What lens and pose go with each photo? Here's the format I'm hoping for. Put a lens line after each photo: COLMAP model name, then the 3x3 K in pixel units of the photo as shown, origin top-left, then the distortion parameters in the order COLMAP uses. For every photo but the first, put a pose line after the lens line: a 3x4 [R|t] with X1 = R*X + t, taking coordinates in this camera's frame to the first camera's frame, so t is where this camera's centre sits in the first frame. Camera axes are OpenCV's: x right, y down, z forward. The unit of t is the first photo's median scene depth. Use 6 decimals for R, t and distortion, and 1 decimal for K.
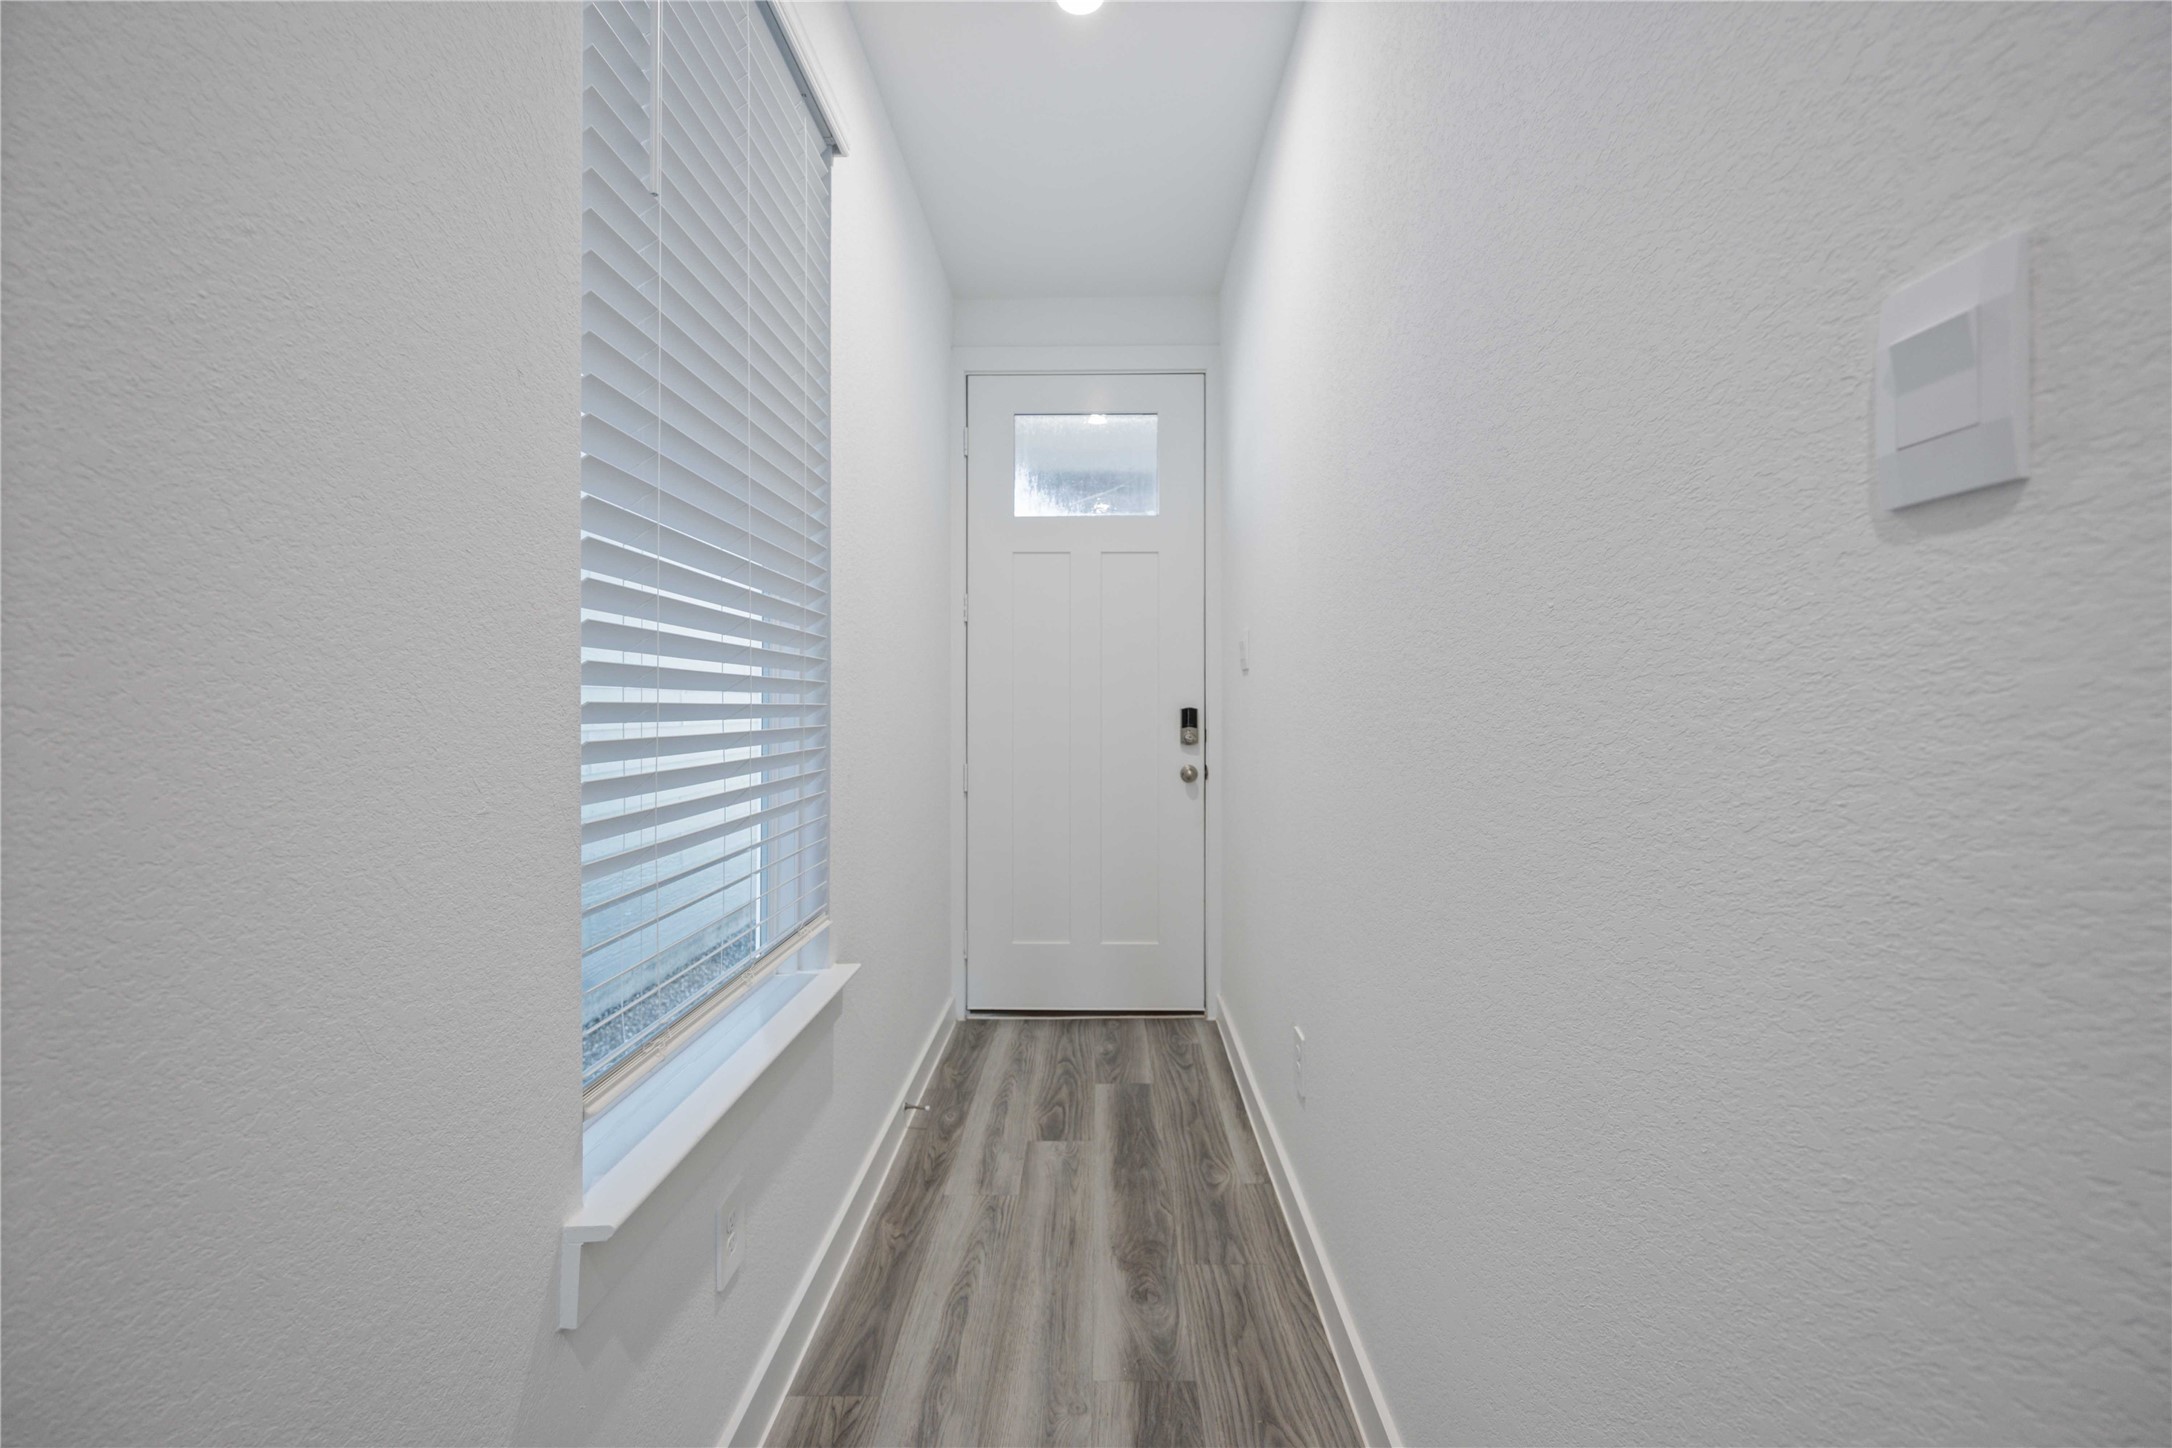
lens RADIAL K [[873.9, 0, 1085.4], [0, 873.9, 711.4], [0, 0, 1]] dist [-0.000855, -0.000349]
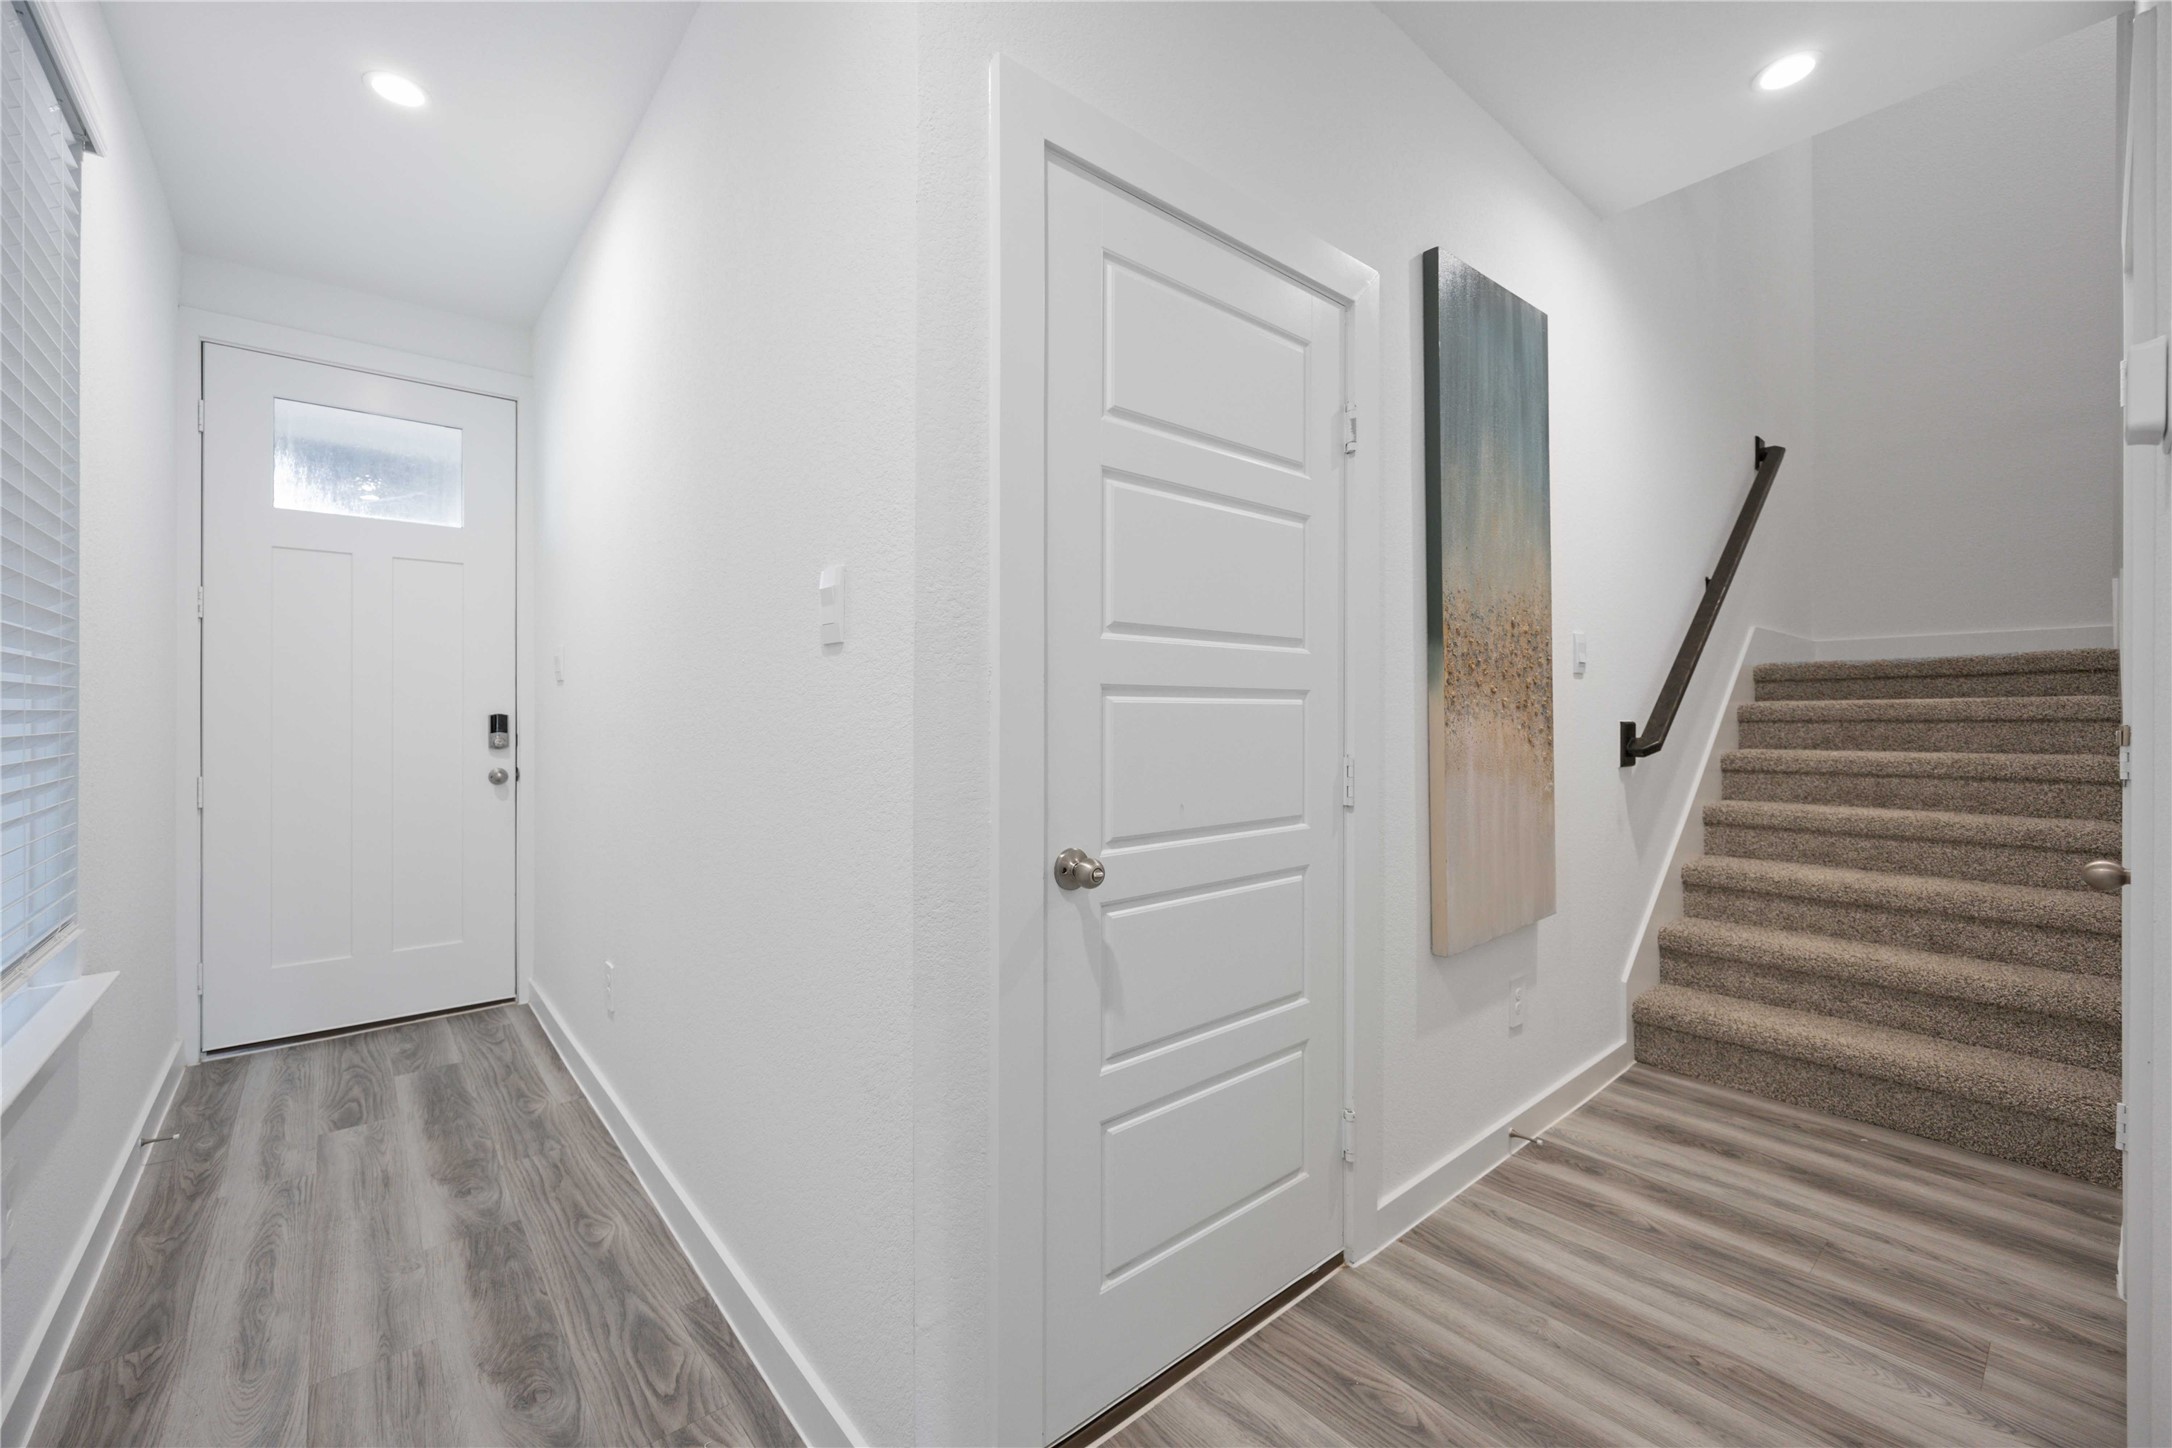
lens RADIAL K [[873.9, 0, 1086.7], [0, 873.9, 707.6], [0, 0, 1]] dist [-0.000855, -0.000349]
pose [[0.746245, 0.004342, 0.665657, -0.081403], [0.004110, 0.999930, -0.011130, 0.003869], [-0.665659, 0.011042, 0.746174, -0.397065]]
